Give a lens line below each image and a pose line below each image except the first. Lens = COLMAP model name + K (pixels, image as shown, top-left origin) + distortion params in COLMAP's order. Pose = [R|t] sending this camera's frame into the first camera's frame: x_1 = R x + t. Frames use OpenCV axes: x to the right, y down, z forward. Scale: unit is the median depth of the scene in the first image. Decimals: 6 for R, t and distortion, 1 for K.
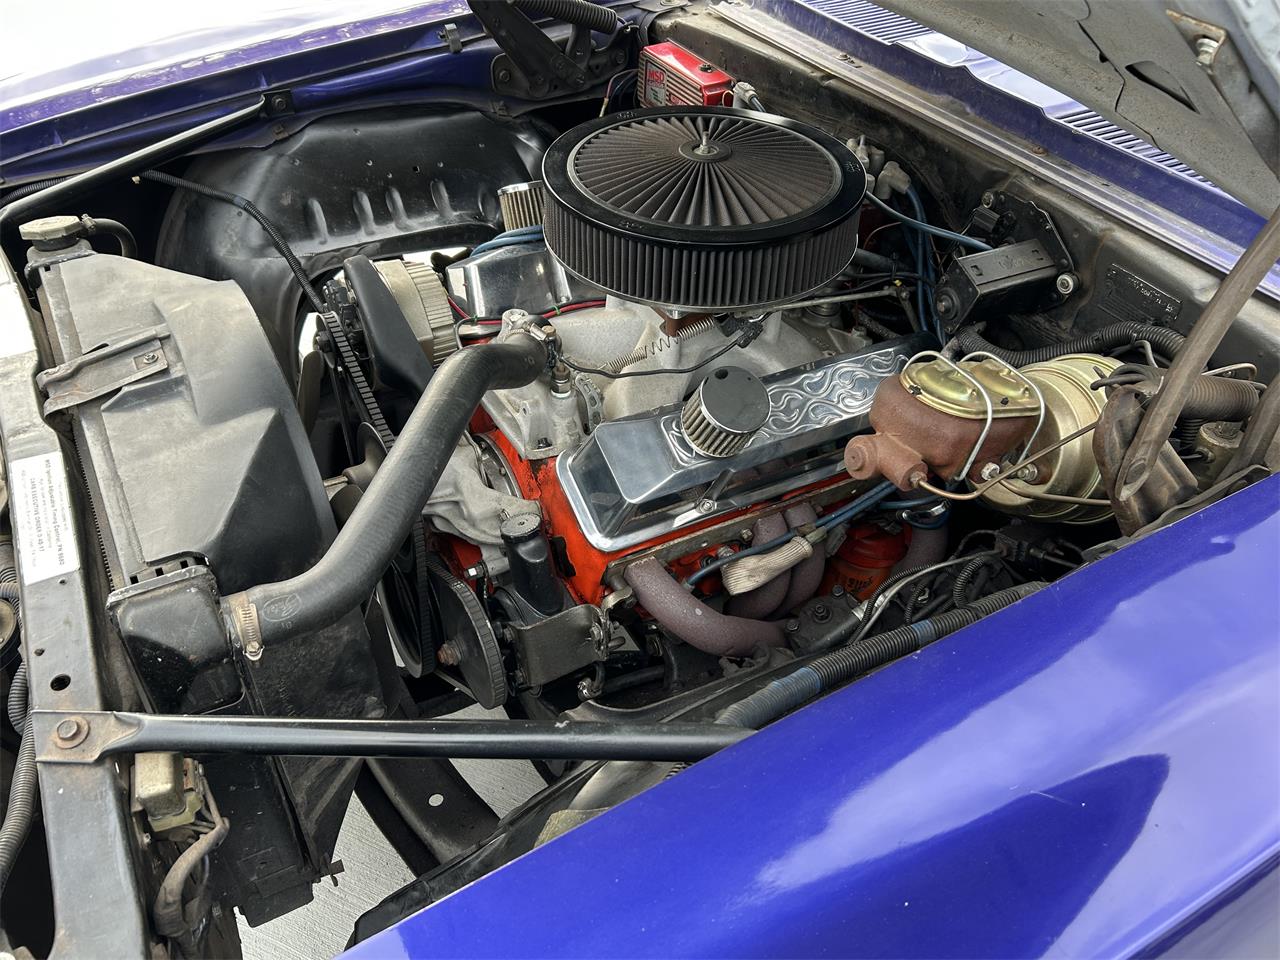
lens RADIAL K [[1097.7, 0, 641.0], [0, 1097.7, 409.6], [0, 0, 1]] dist [0.055622, -0.061258]
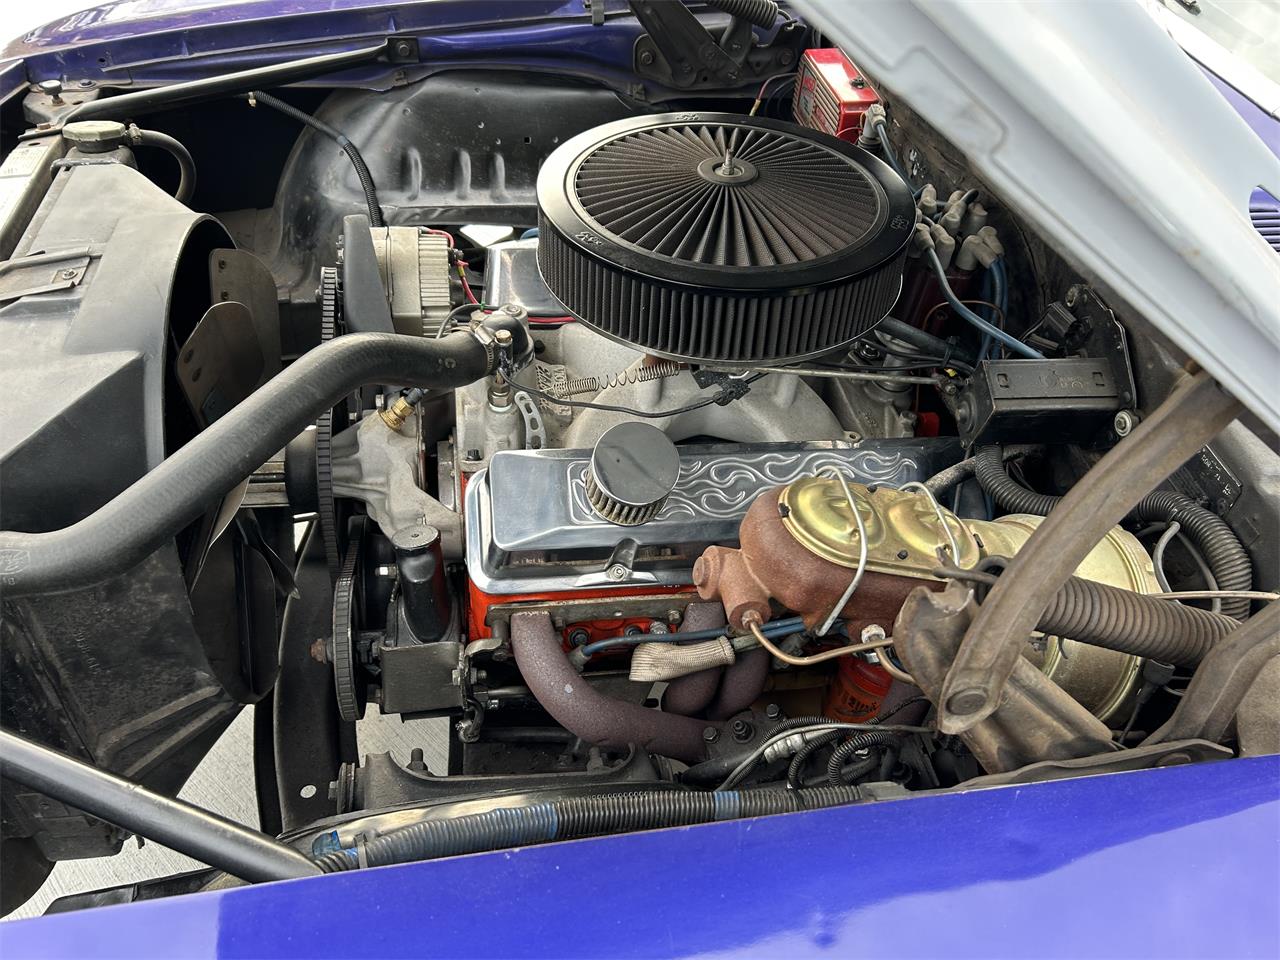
lens RADIAL K [[1097.7, 0, 641.0], [0, 1097.7, 409.6], [0, 0, 1]] dist [0.055622, -0.061258]
pose [[0.933231, 0.237085, -0.269947, 0.270217], [-0.234670, 0.971181, 0.041680, -0.074897], [0.272049, 0.024452, 0.961973, 0.161755]]
